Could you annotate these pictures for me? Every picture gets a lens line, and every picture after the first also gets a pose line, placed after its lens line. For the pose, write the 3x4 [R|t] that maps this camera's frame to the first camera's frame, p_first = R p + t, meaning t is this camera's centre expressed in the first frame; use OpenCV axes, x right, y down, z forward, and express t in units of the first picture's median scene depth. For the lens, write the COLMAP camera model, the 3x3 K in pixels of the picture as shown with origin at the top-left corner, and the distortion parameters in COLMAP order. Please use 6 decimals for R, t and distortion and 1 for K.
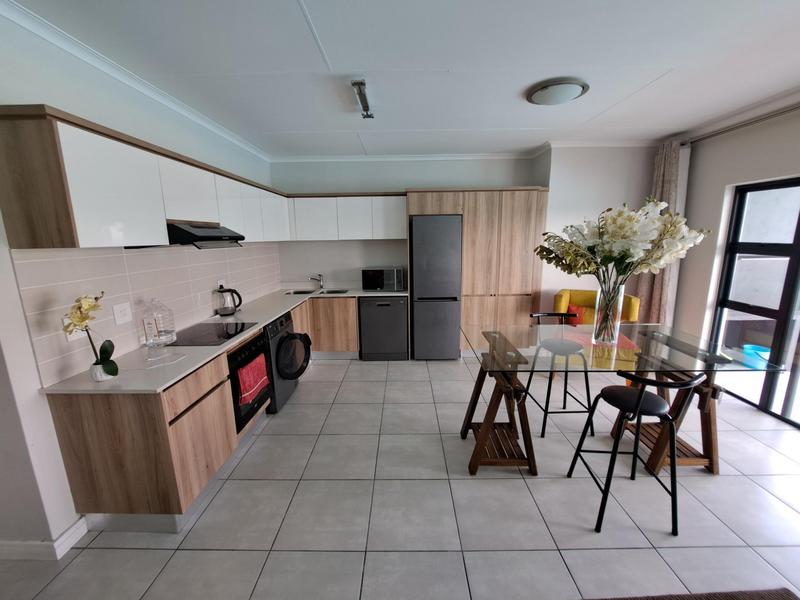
lens RADIAL K [[320.5, 0, 401.4], [0, 320.5, 295.4], [0, 0, 1]] dist [-0.000179, 0.000391]
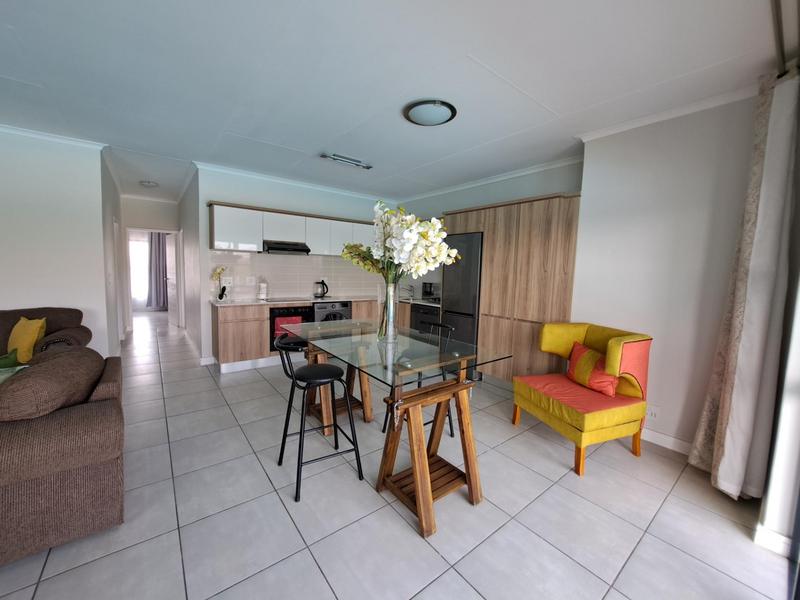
lens RADIAL K [[320.5, 0, 398.7], [0, 320.5, 299.7], [0, 0, 1]] dist [-0.000179, 0.000391]
pose [[0.618301, 0.107068, -0.778615, 0.830157], [-0.174896, 0.984581, -0.003495, 0.005182], [0.766235, 0.138338, 0.627493, 0.201470]]
